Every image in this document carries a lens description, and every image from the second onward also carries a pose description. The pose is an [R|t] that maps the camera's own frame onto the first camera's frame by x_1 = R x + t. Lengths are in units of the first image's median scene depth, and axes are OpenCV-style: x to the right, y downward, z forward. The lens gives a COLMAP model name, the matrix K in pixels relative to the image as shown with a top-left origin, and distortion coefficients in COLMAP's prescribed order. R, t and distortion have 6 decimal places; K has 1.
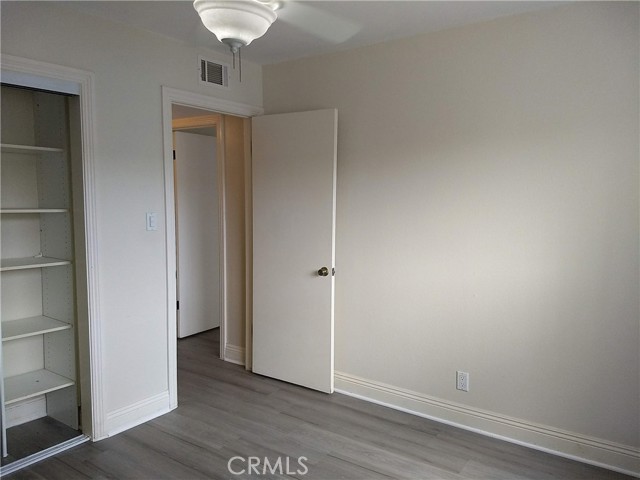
lens RADIAL K [[501.9, 0, 320.0], [0, 501.9, 240.0], [0, 0, 1]] dist [0.253620, -0.356720]
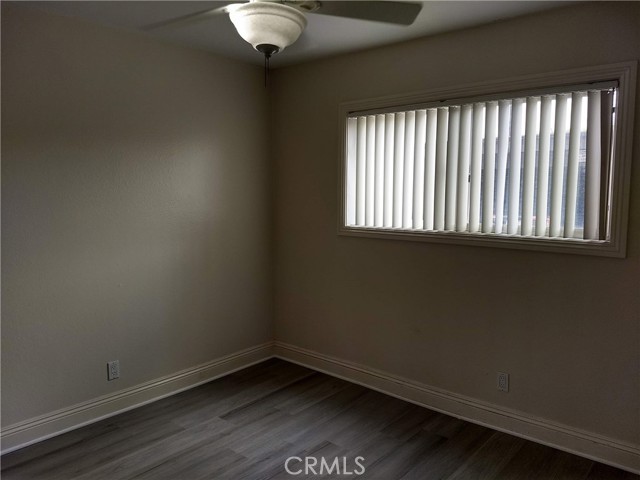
lens RADIAL K [[501.9, 0, 320.0], [0, 501.9, 240.0], [0, 0, 1]] dist [0.253620, -0.356720]
pose [[0.158707, -0.125152, 0.979362, -0.643732], [0.101466, 0.988749, 0.109909, -0.056446], [-0.982098, 0.081928, 0.169620, 0.396832]]
